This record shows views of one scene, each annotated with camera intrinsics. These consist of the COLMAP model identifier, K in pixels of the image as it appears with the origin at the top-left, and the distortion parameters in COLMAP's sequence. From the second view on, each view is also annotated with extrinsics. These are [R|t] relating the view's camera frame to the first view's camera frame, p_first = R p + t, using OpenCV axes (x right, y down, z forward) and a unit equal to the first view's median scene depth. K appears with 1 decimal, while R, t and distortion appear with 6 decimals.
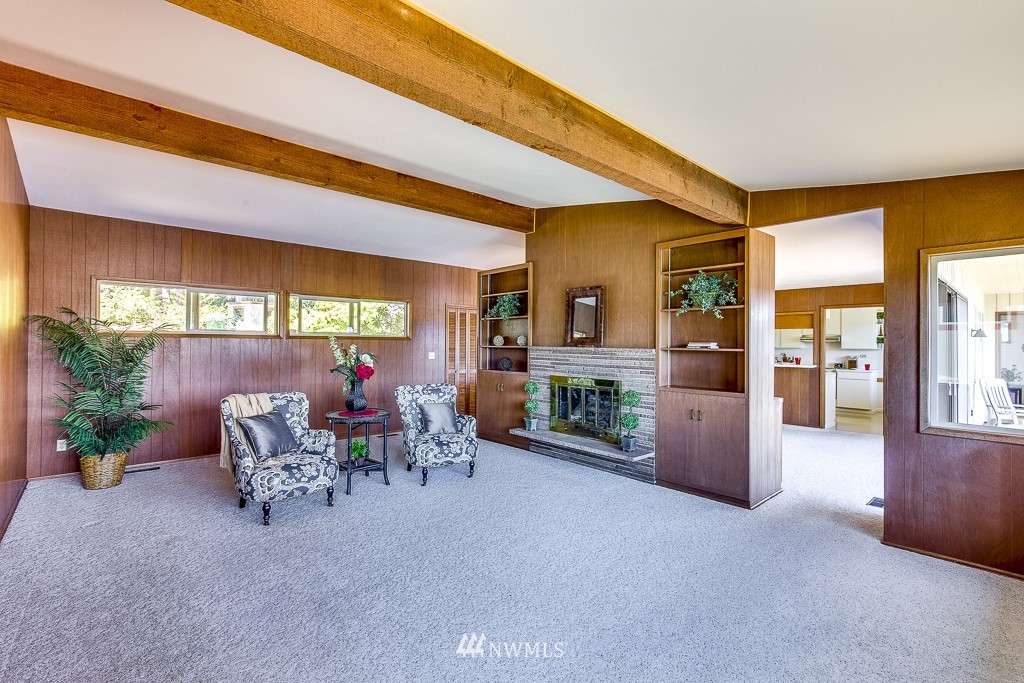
lens RADIAL K [[462.9, 0, 511.9], [0, 462.9, 340.4], [0, 0, 1]] dist [-0.000848, -0.000012]
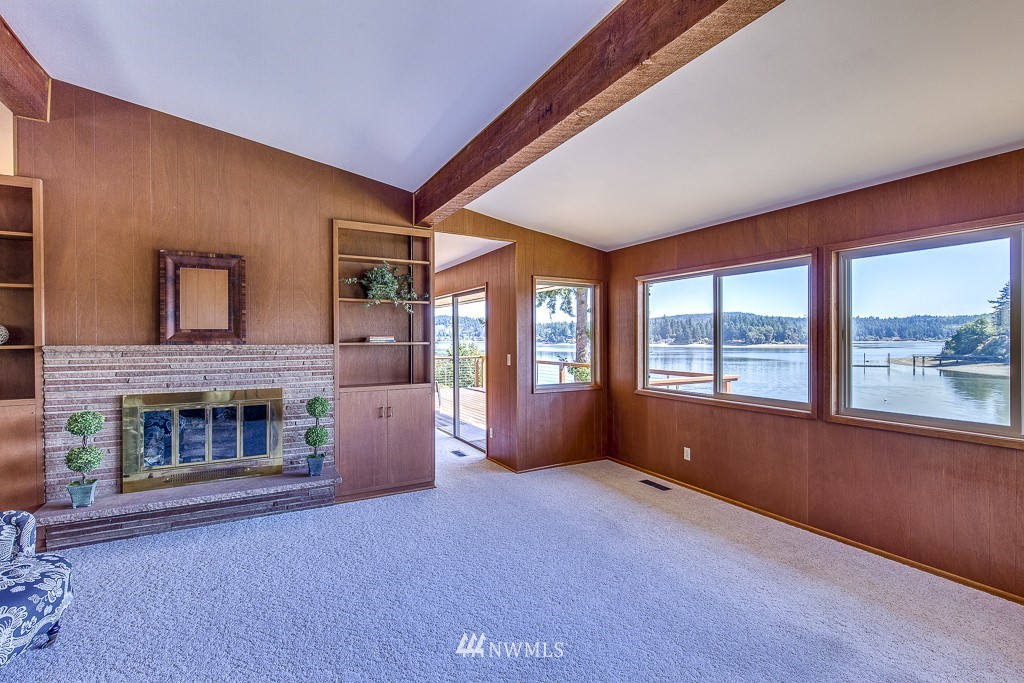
lens RADIAL K [[462.9, 0, 511.9], [0, 462.9, 340.4], [0, 0, 1]] dist [-0.000848, -0.000012]
pose [[0.218444, -0.014203, 0.975746, -0.418030], [-0.000396, 0.999893, 0.014643, -0.000893], [-0.975849, -0.003585, 0.218415, 0.473872]]
